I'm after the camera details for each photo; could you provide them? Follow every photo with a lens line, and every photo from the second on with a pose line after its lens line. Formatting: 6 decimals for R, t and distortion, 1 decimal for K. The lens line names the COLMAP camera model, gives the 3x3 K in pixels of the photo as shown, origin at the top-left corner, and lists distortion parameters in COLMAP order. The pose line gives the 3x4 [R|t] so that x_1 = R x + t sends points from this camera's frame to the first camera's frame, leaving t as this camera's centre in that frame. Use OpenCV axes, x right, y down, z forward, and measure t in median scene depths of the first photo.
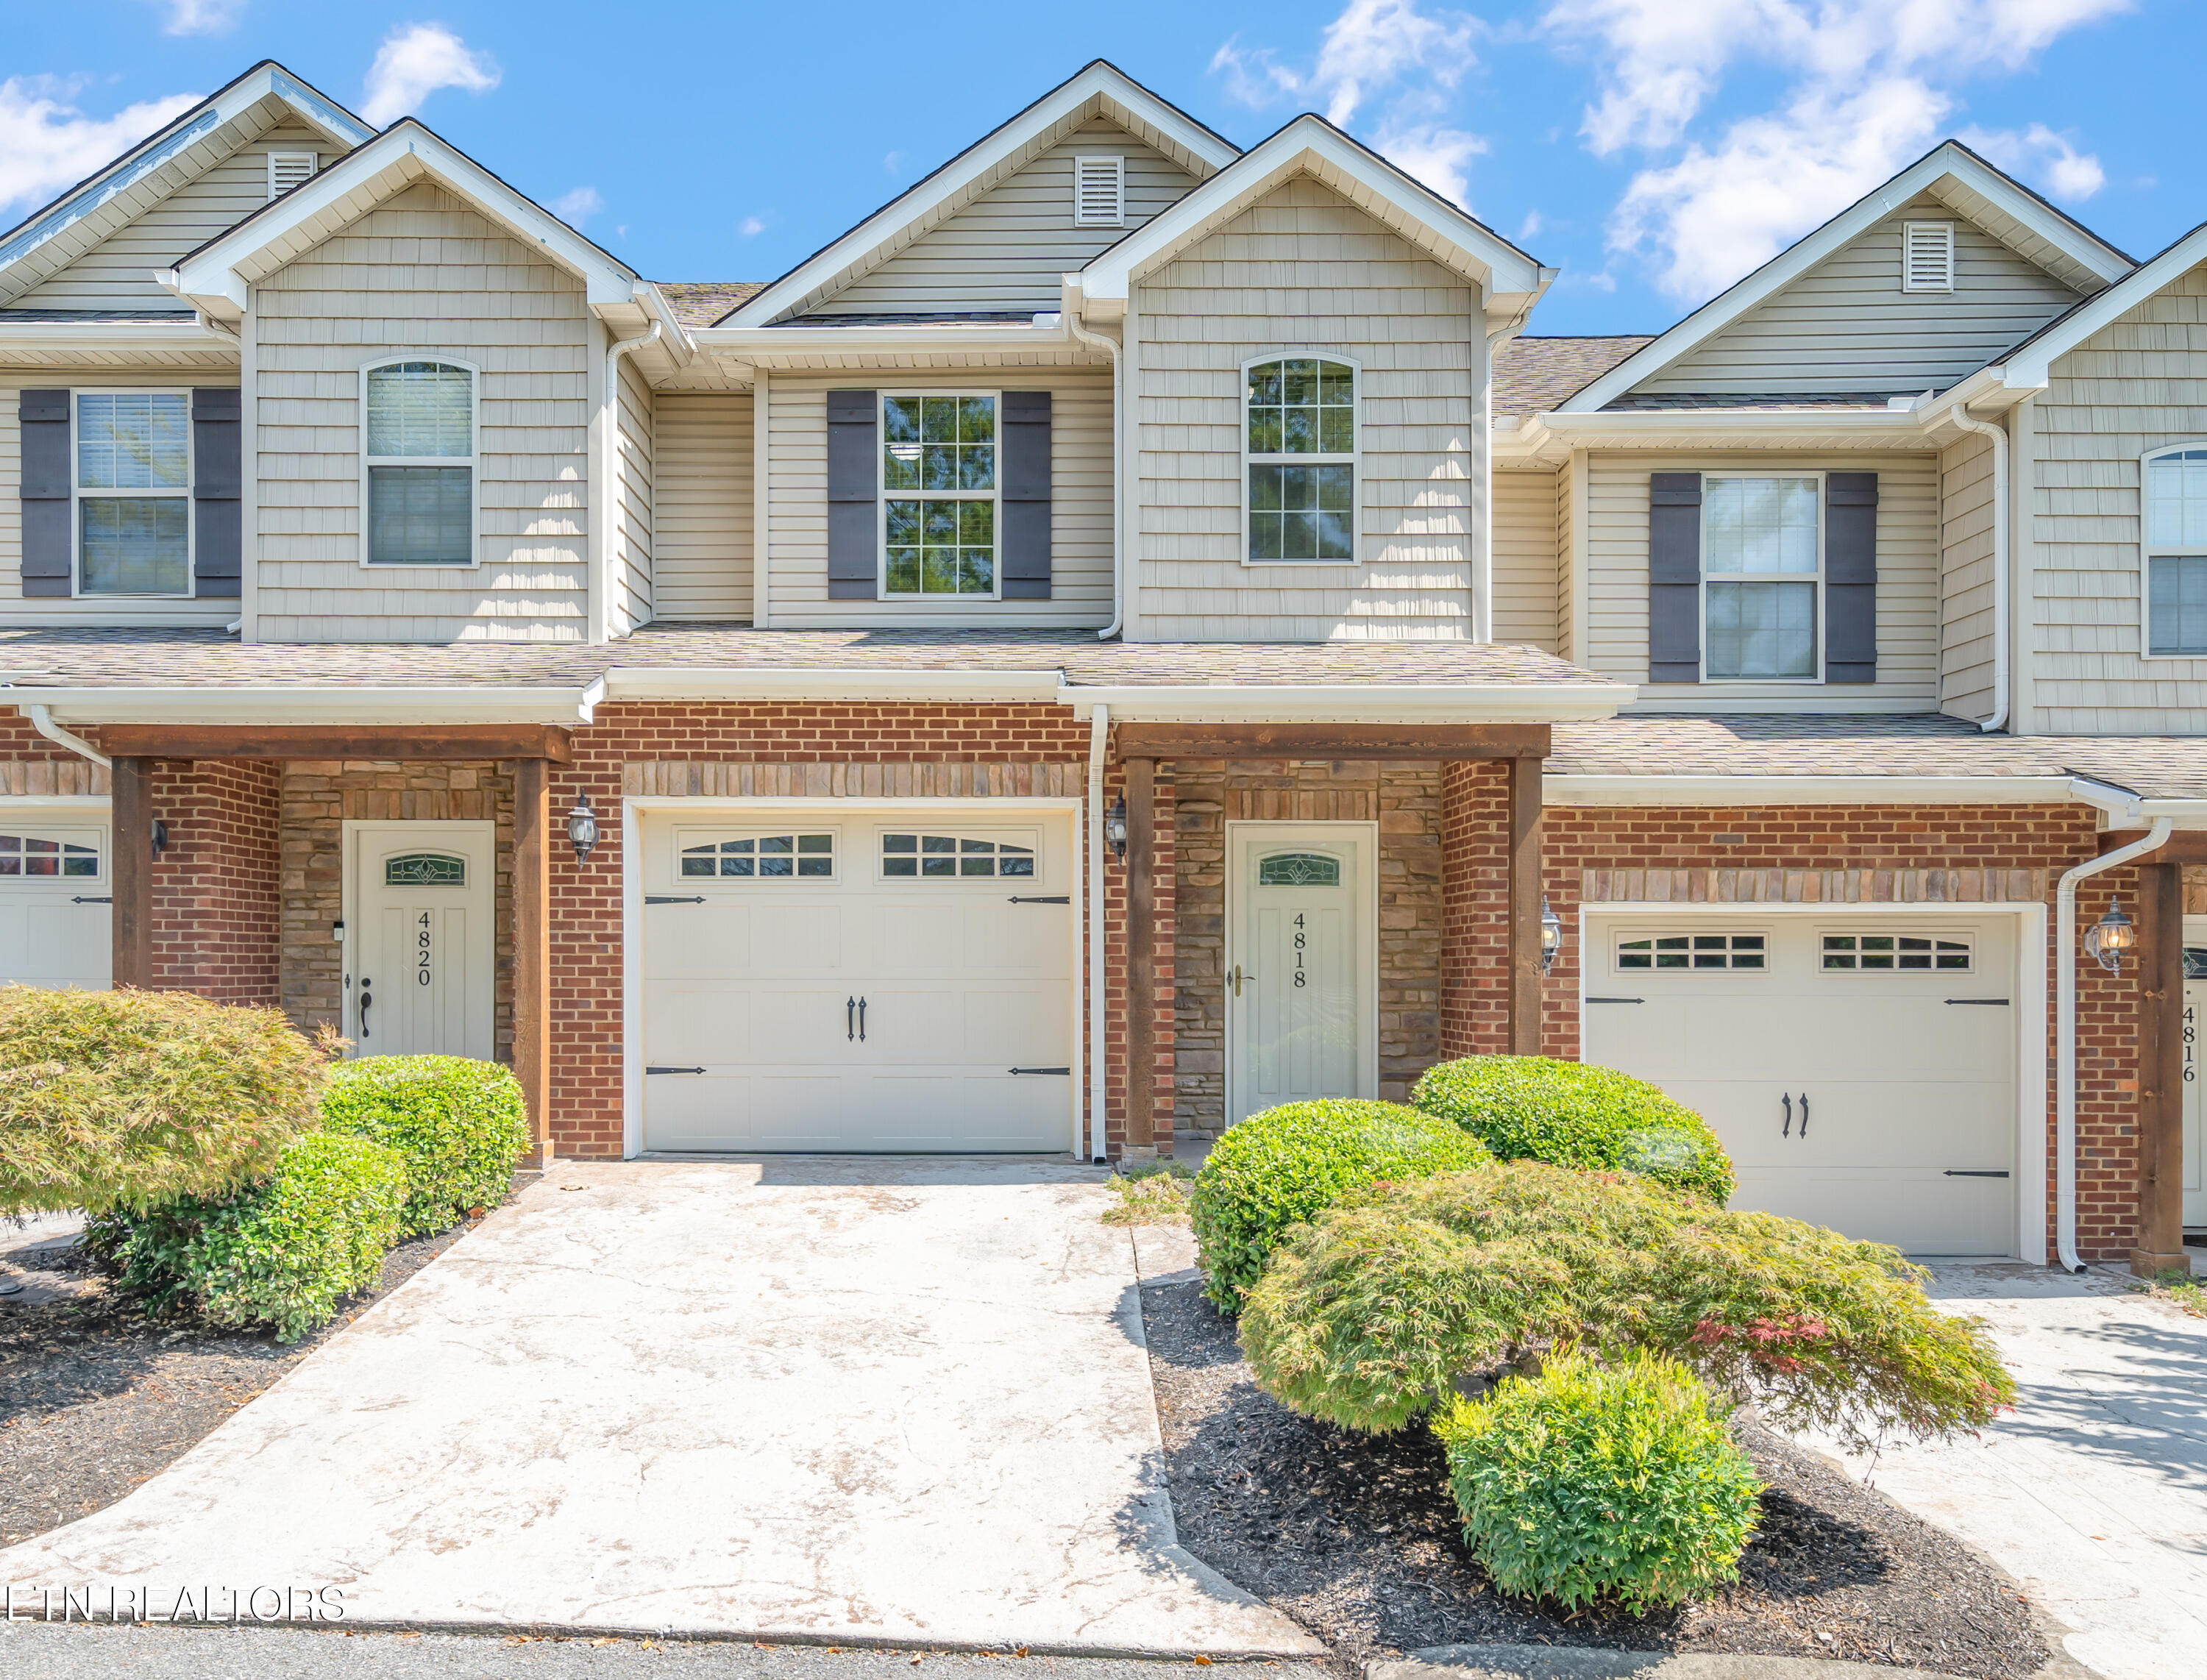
lens RADIAL K [[1654.9, 0, 1027.9], [0, 1654.9, 1160.1], [0, 0, 1]] dist [0.005409, 0.003294]
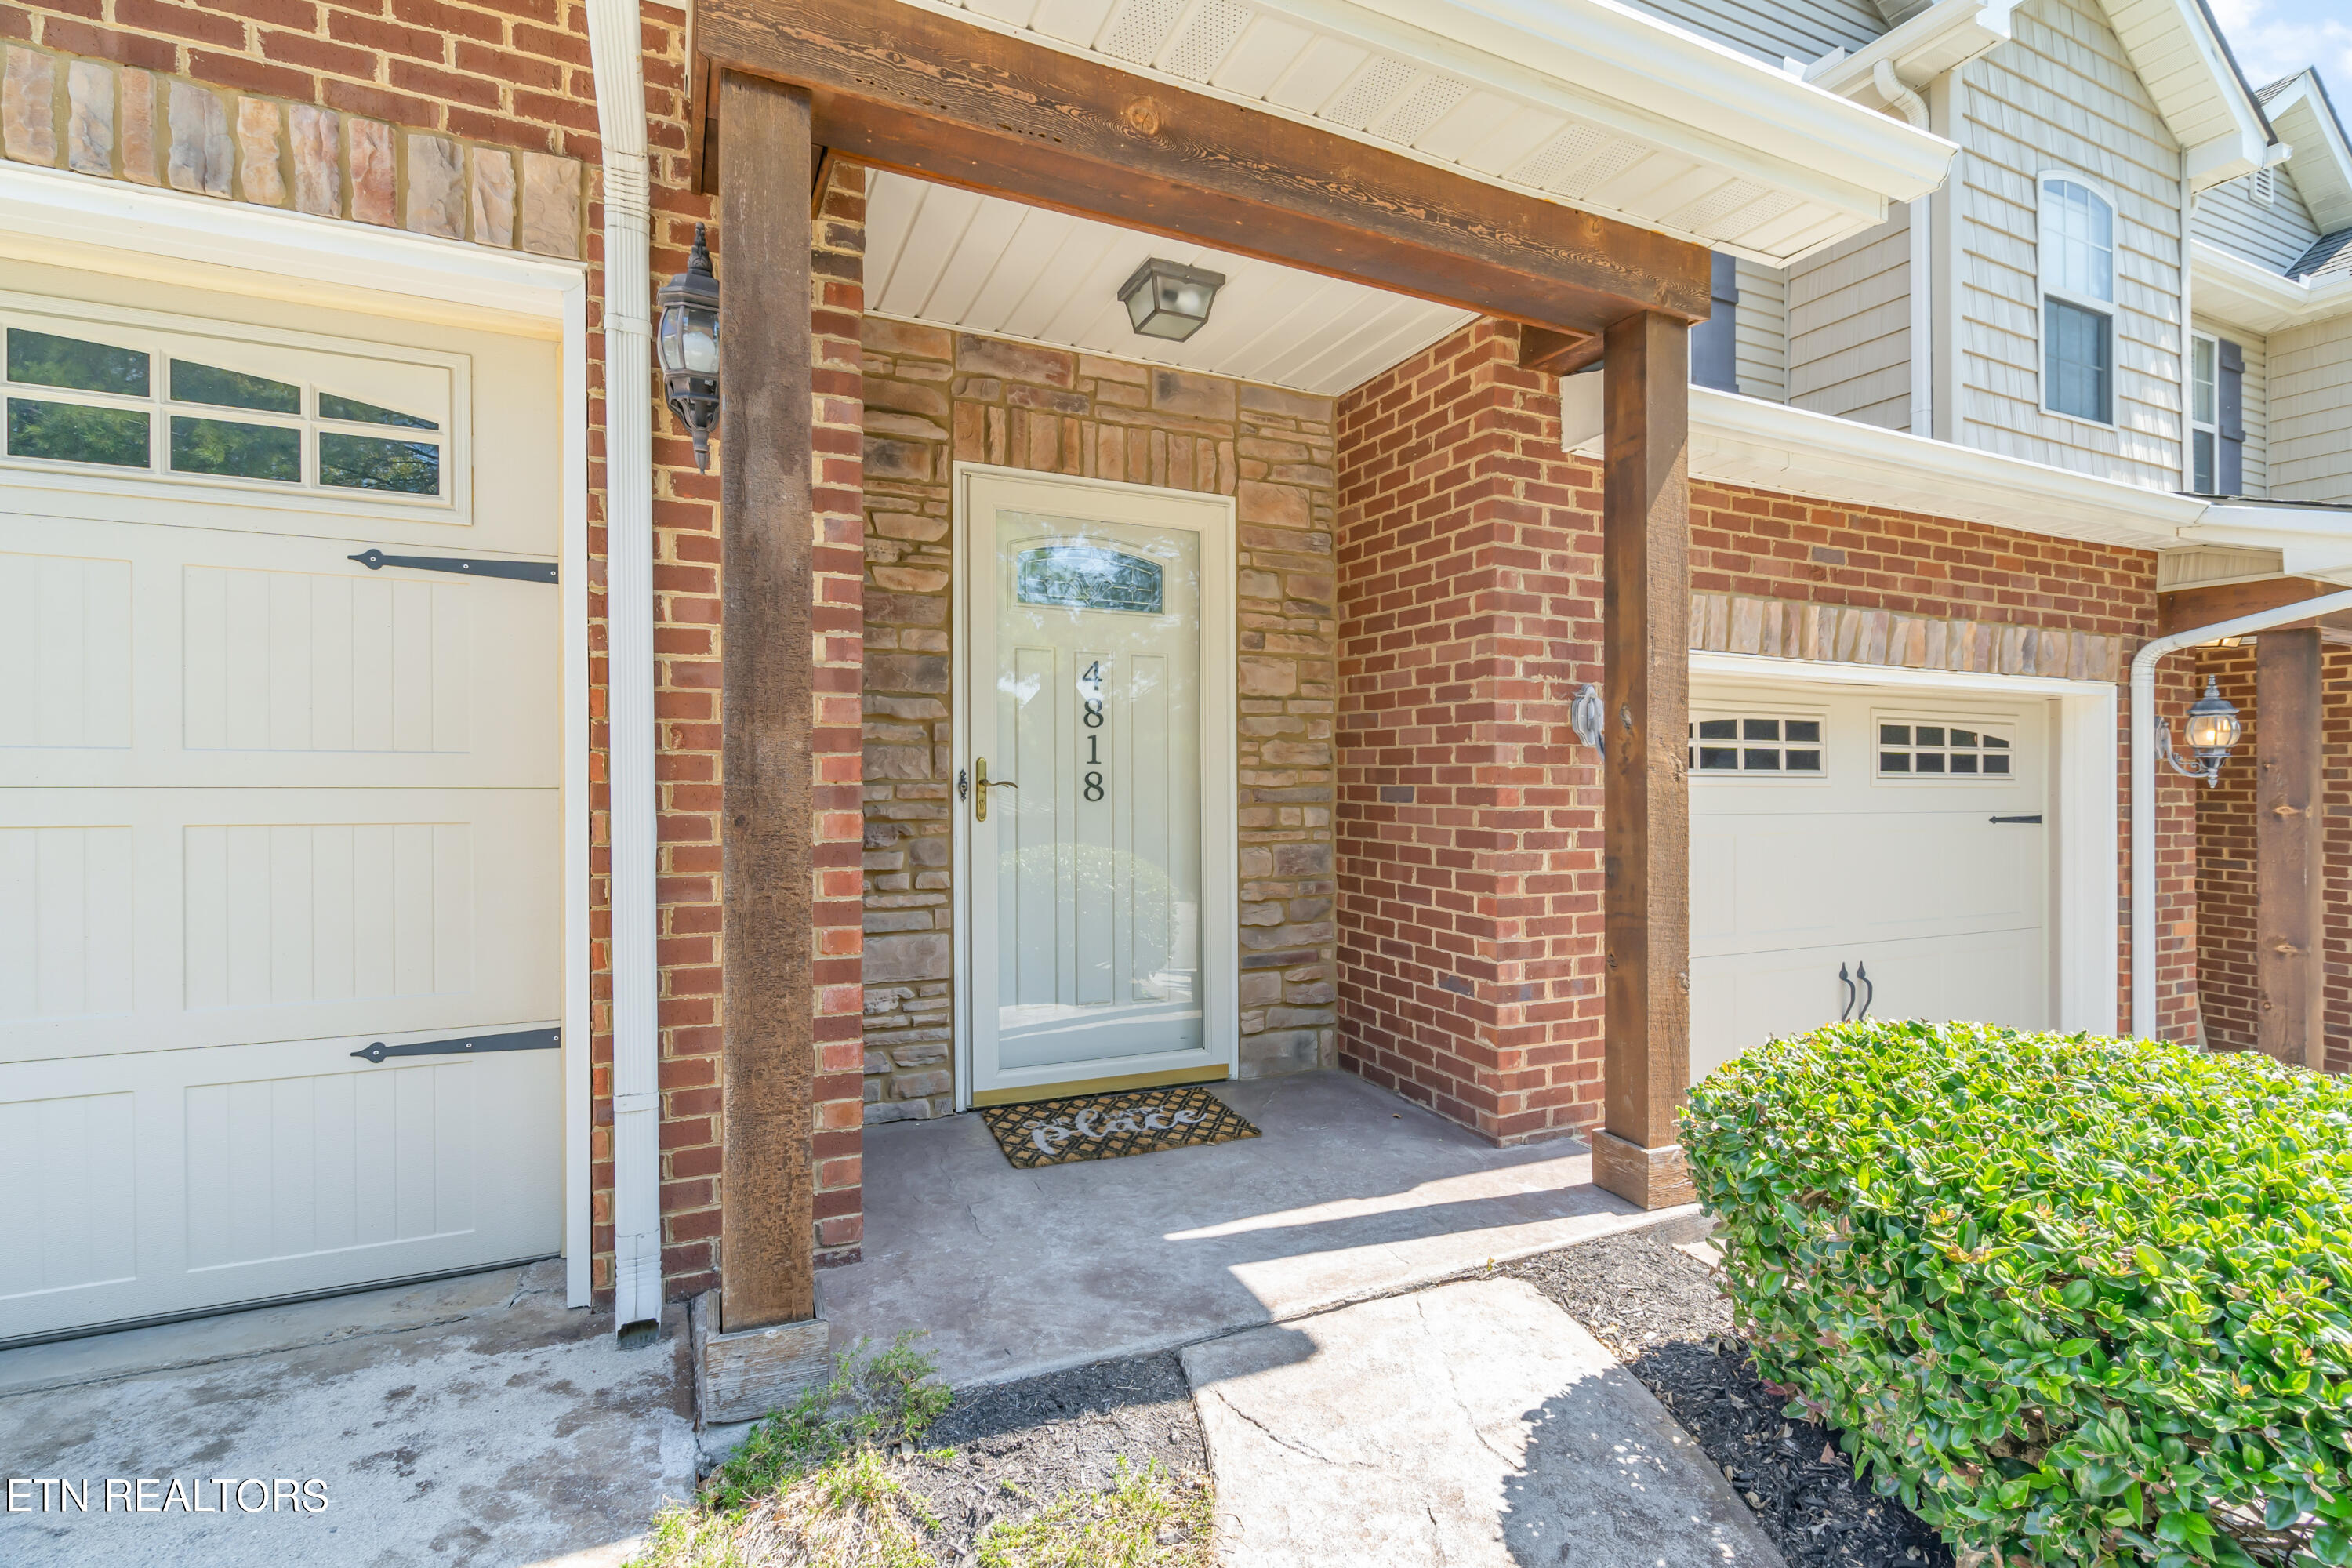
lens RADIAL K [[1090.9, 0, 1213.5], [0, 1090.9, 776.1], [0, 0, 1]] dist [-0.001358, -0.000421]
pose [[0.896110, 0.004637, 0.443807, 0.048927], [0.044402, 0.993992, -0.100039, -0.082652], [-0.441605, 0.109352, 0.890521, 0.733042]]
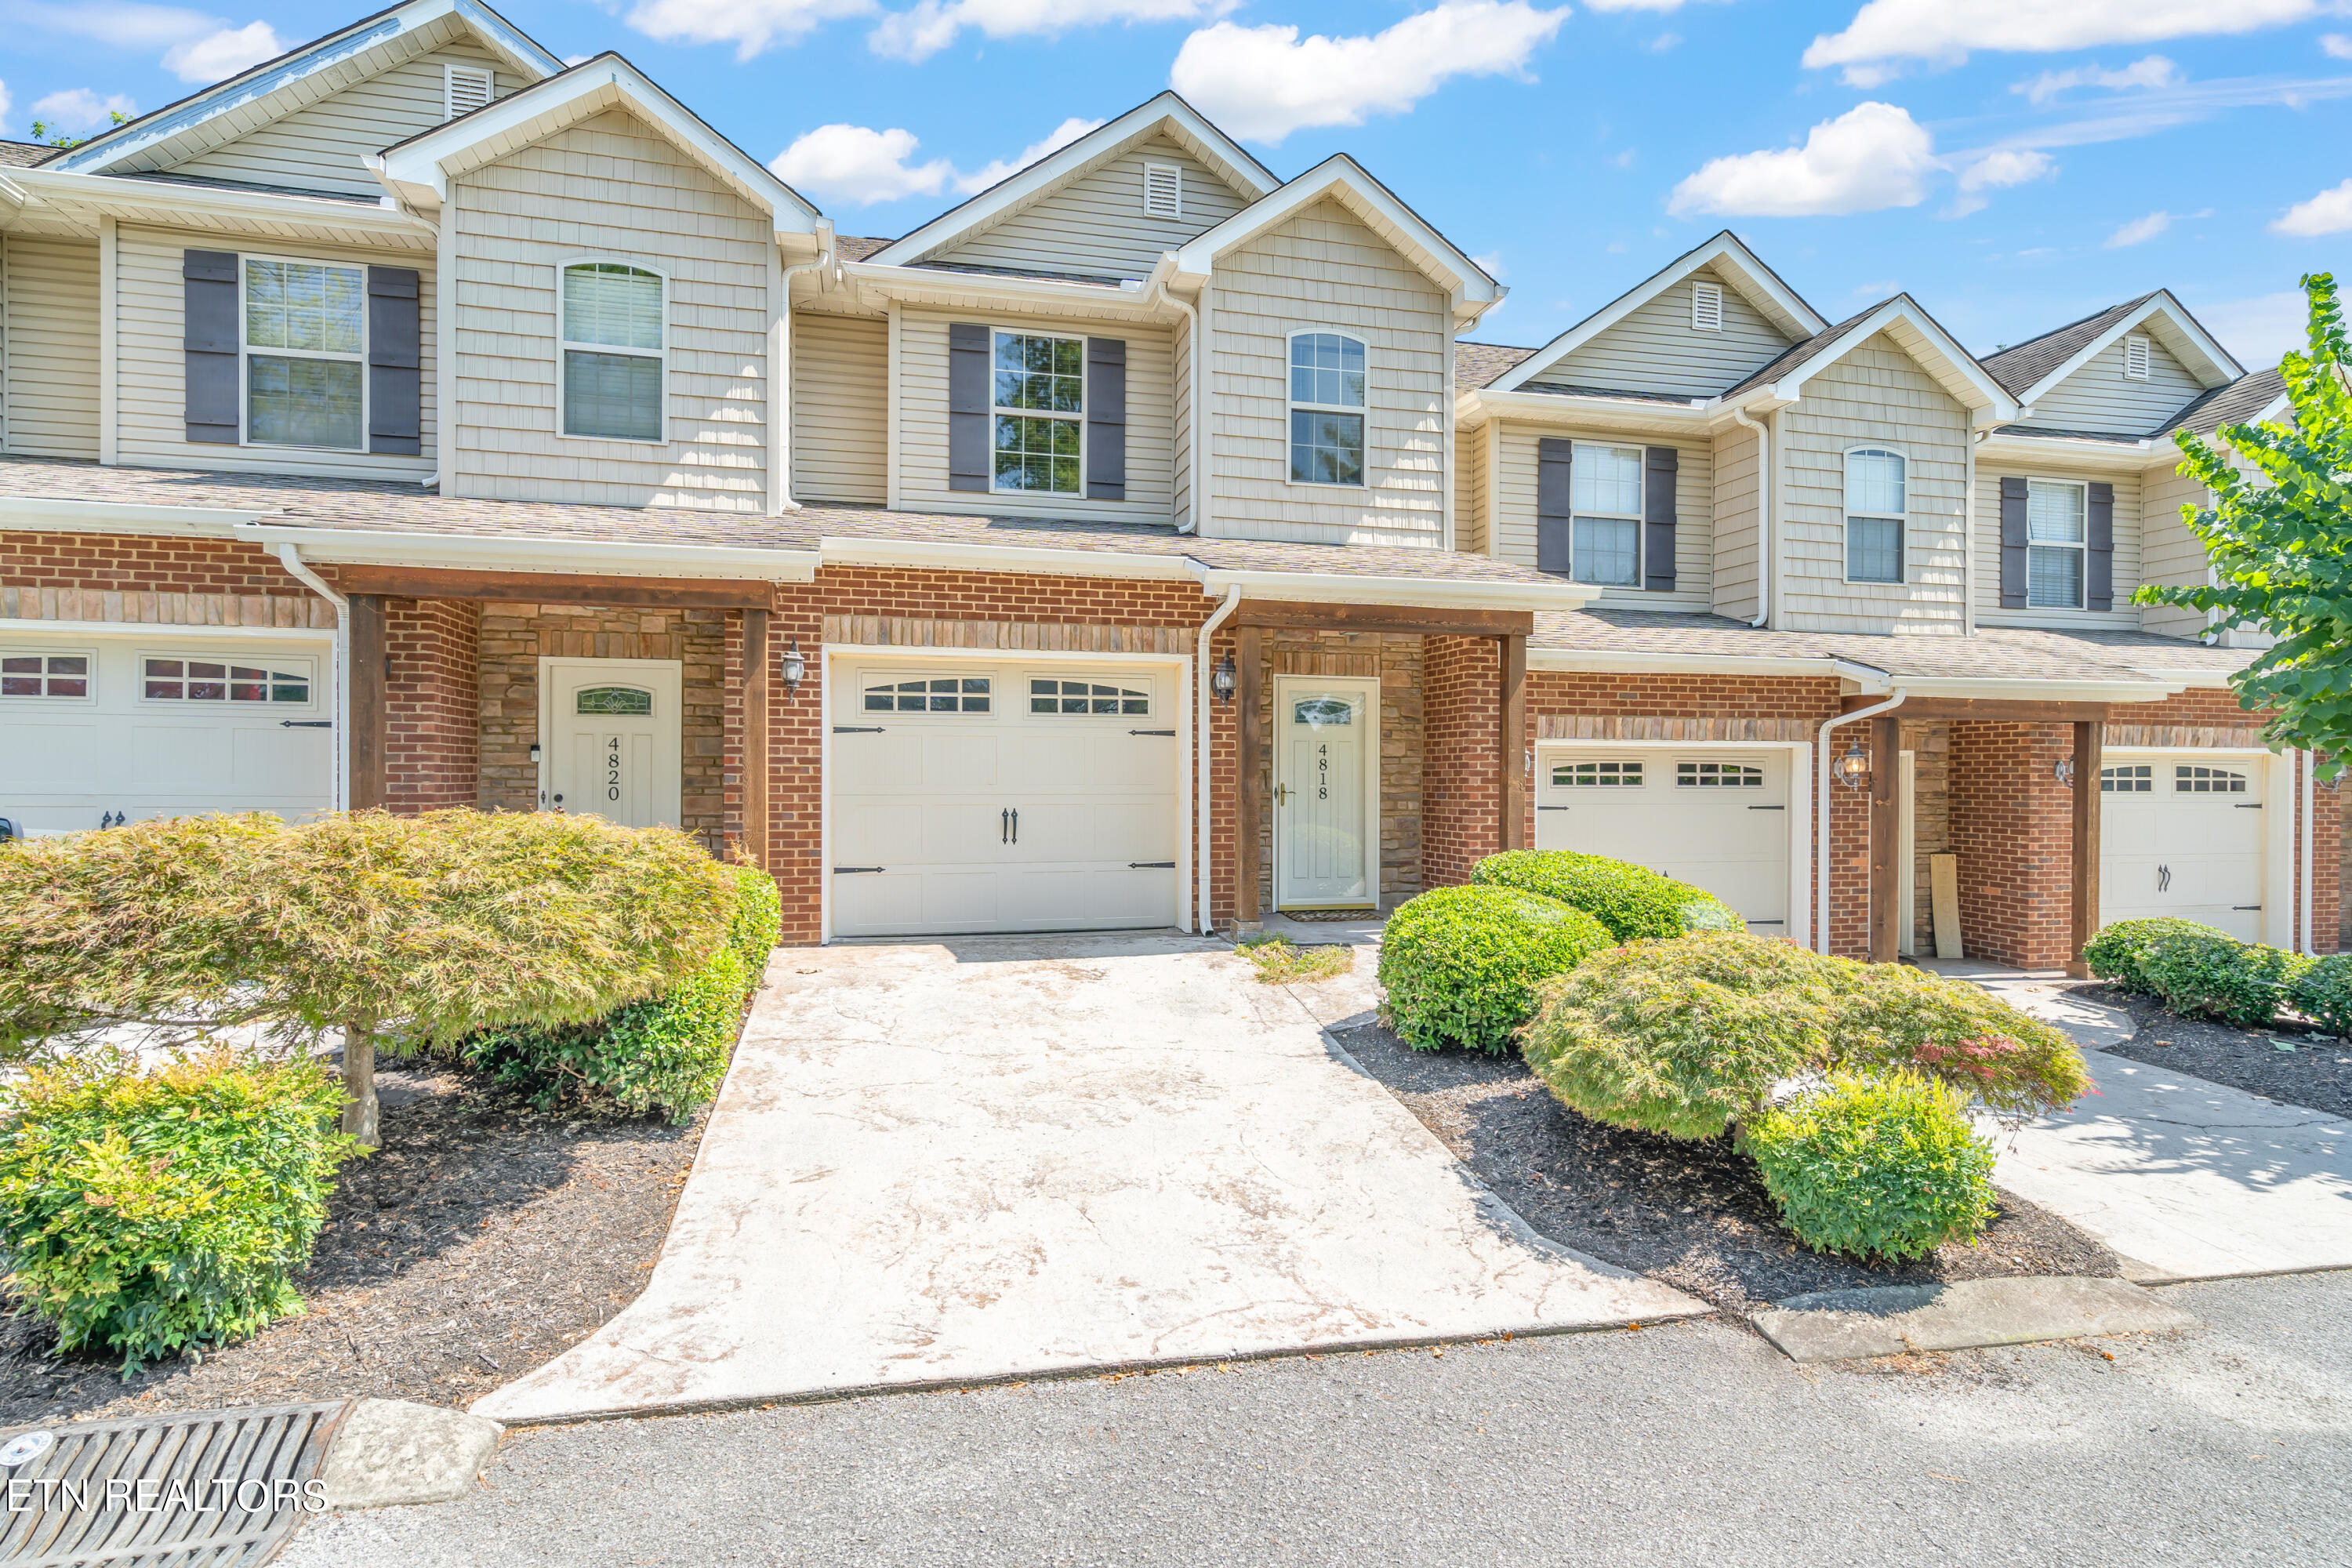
lens RADIAL K [[1215.4, 0, 1194.6], [0, 1215.4, 915.8], [0, 0, 1]] dist [0.002723, 0.001563]
pose [[0.964965, -0.029088, 0.260759, -0.215265], [0.029707, 0.999557, 0.001569, -0.014942], [-0.260690, 0.006232, 0.965403, 0.076148]]
